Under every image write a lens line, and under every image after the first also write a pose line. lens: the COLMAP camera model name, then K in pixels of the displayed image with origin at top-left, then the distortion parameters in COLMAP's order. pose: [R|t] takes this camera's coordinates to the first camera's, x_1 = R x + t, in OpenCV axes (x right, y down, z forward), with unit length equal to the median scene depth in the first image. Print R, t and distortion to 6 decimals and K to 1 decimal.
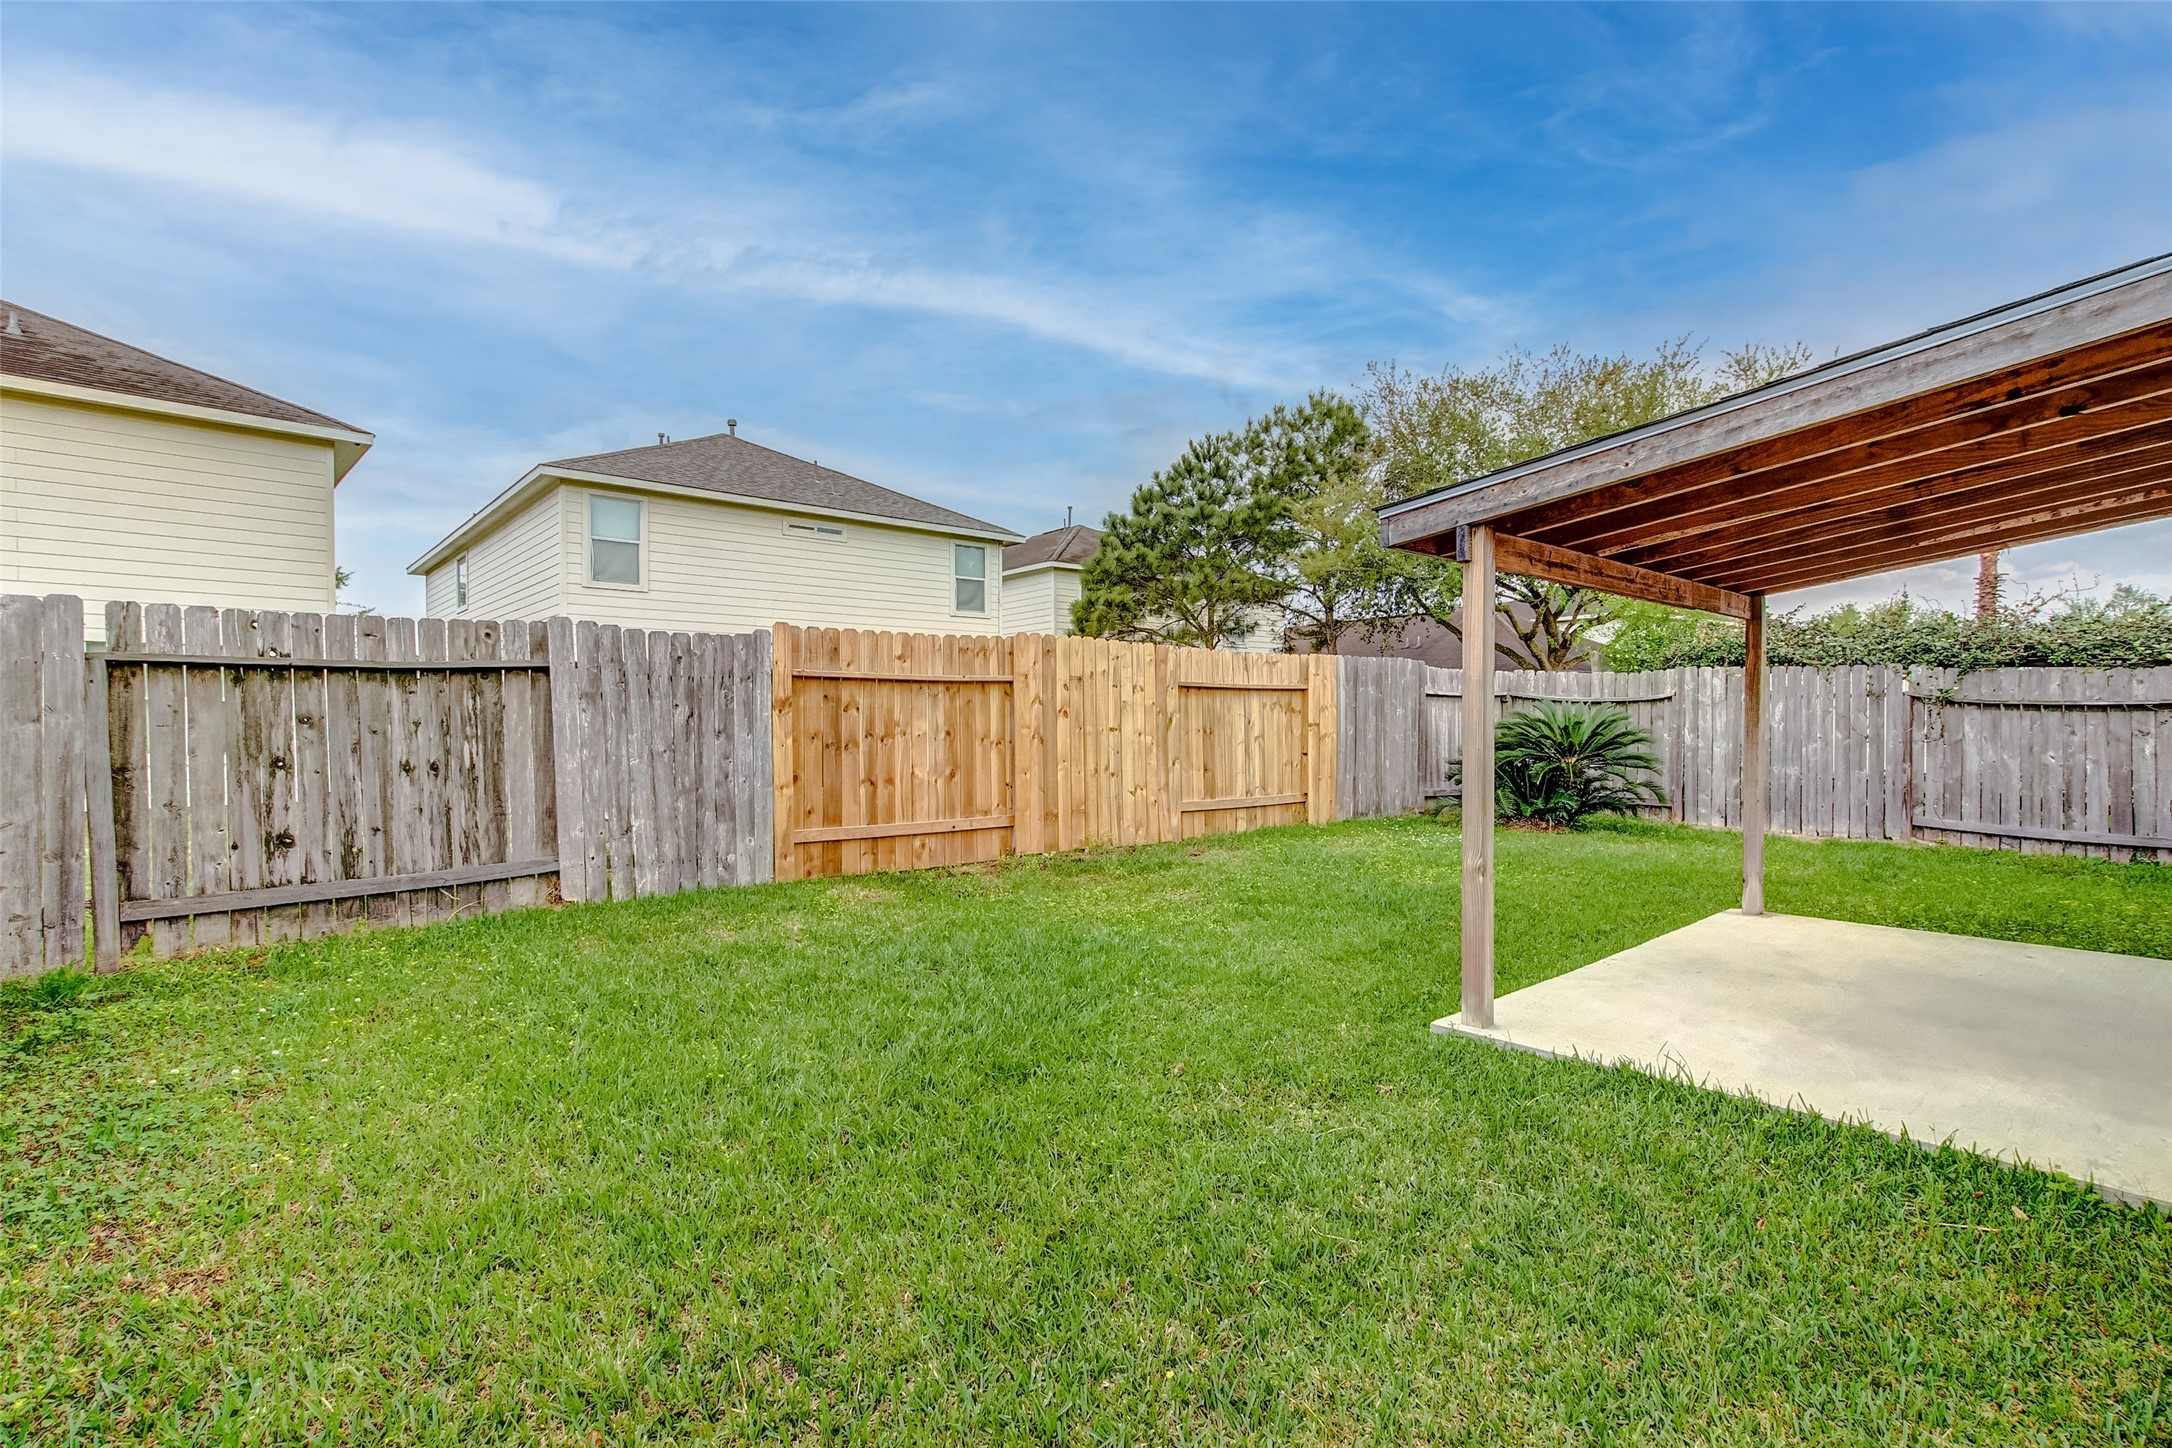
lens RADIAL K [[1051.2, 0, 1086.0], [0, 1051.2, 724.0], [0, 0, 1]] dist [-0.013360, 0.001013]
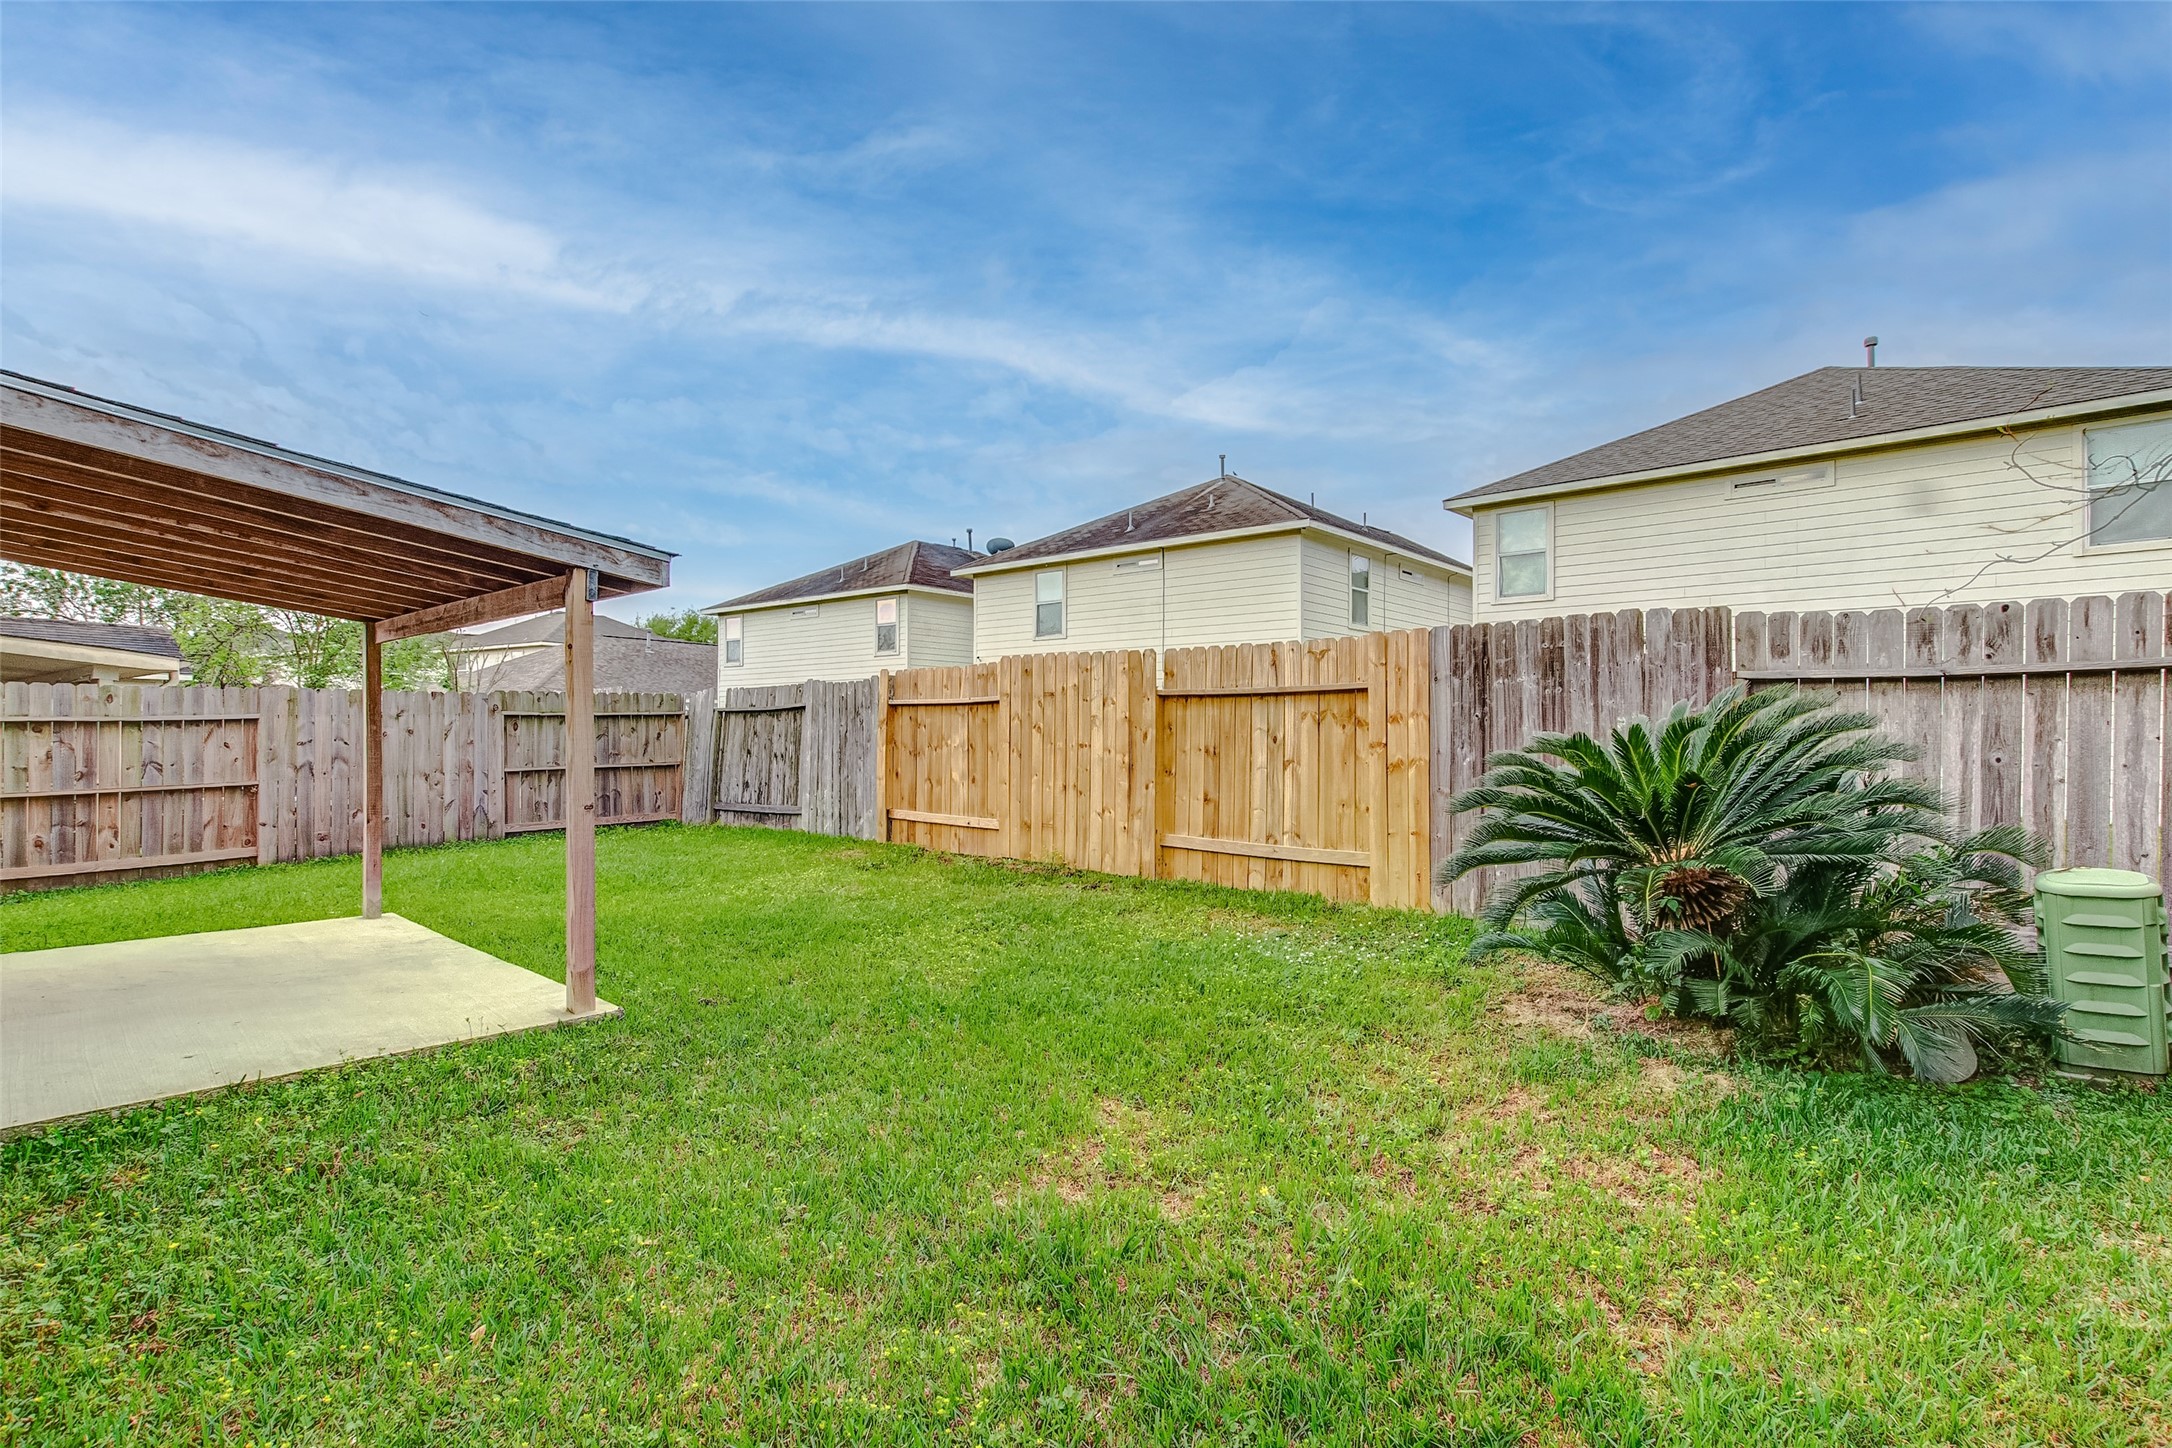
lens RADIAL K [[1051.2, 0, 1086.0], [0, 1051.2, 724.0], [0, 0, 1]] dist [-0.013360, 0.001013]
pose [[0.074426, -0.002931, -0.997222, 1.029147], [-0.001899, 0.999993, -0.003081, -0.012254], [0.997225, 0.002123, 0.074420, 0.980907]]
